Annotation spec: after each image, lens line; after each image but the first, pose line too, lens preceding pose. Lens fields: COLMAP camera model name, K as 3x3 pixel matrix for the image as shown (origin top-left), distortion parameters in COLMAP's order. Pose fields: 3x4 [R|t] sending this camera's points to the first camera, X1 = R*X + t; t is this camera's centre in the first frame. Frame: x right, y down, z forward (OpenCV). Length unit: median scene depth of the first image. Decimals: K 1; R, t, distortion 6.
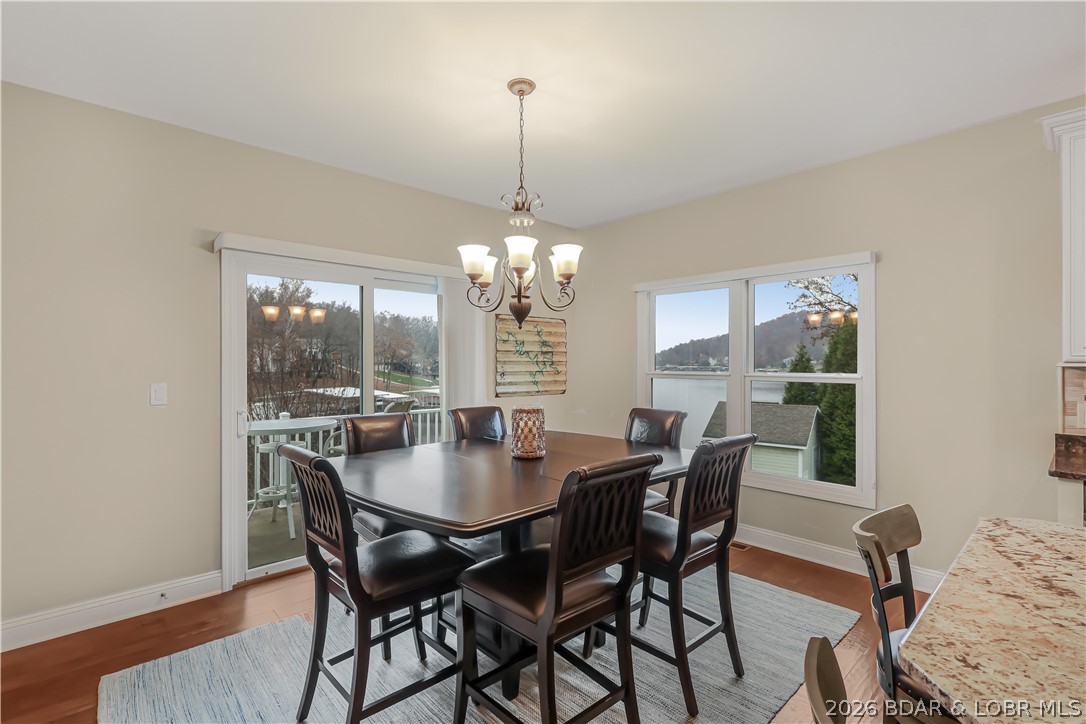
lens RADIAL K [[521.7, 0, 543.0], [0, 521.7, 362.0], [0, 0, 1]] dist [0.000522, 0.000070]
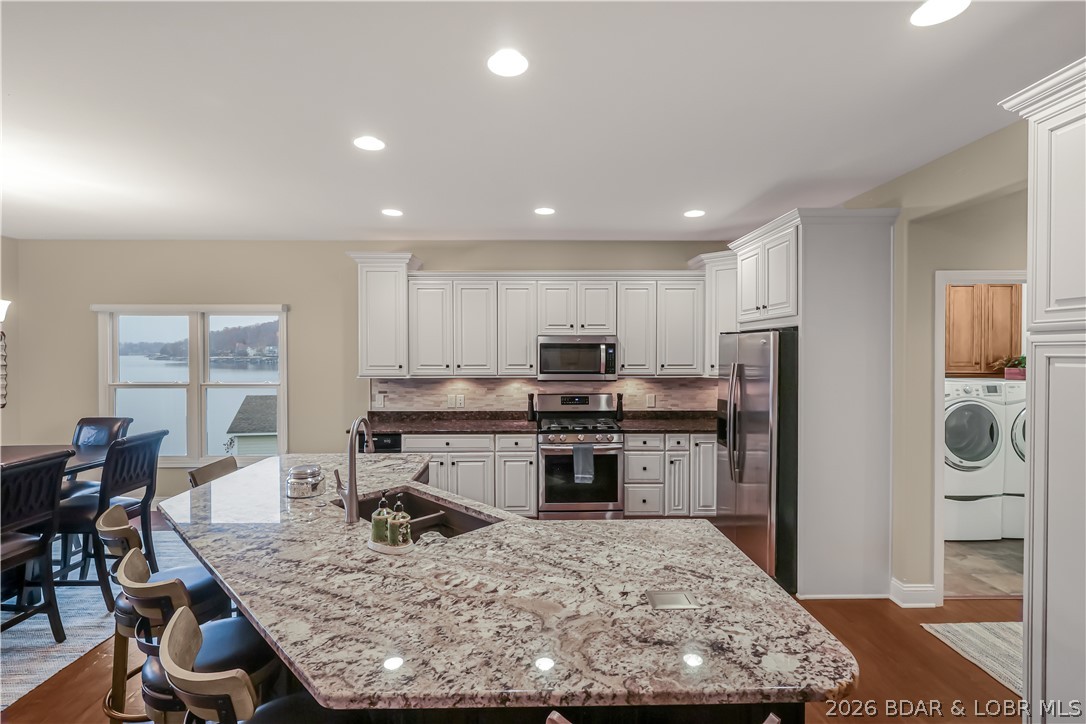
lens RADIAL K [[507.7, 0, 542.0], [0, 507.7, 353.4], [0, 0, 1]] dist [0.001255, 0.000229]
pose [[0.671913, -0.003782, 0.740620, 0.016808], [0.001266, 0.999991, 0.003958, -0.068088], [-0.740629, -0.001722, 0.671912, -0.609969]]
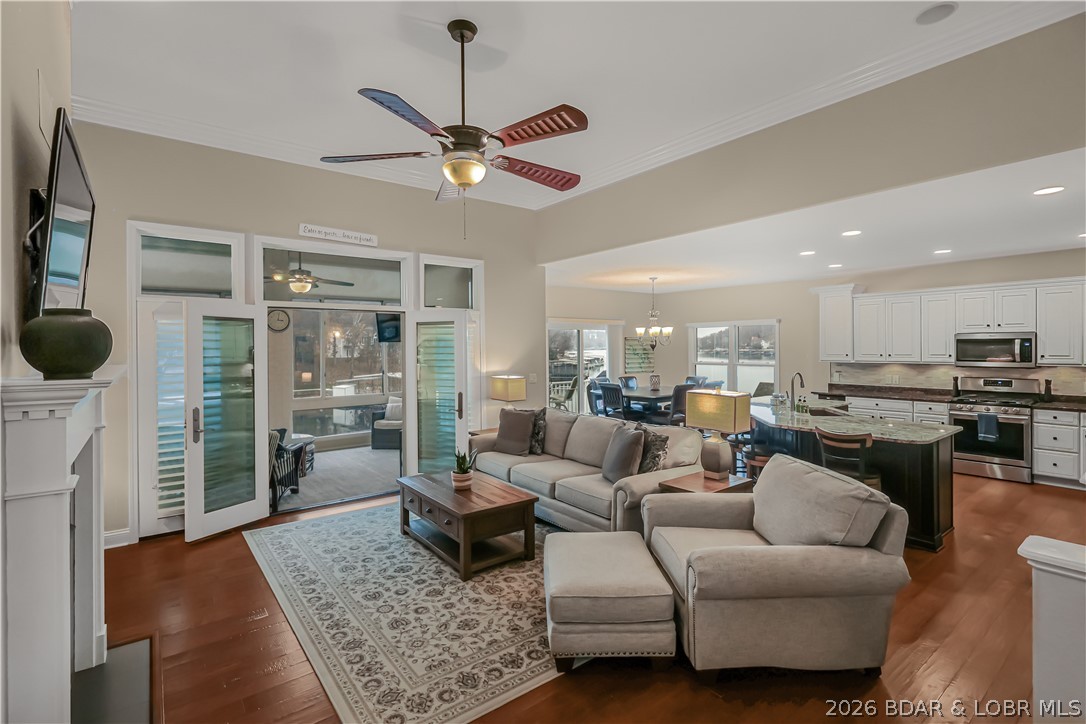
lens RADIAL K [[507.7, 0, 542.0], [0, 507.7, 353.4], [0, 0, 1]] dist [0.001255, 0.000229]
pose [[0.994978, -0.007494, -0.099817, -0.324956], [0.008826, 0.999878, 0.012914, -0.075130], [0.099708, -0.013730, 0.994922, -1.751079]]
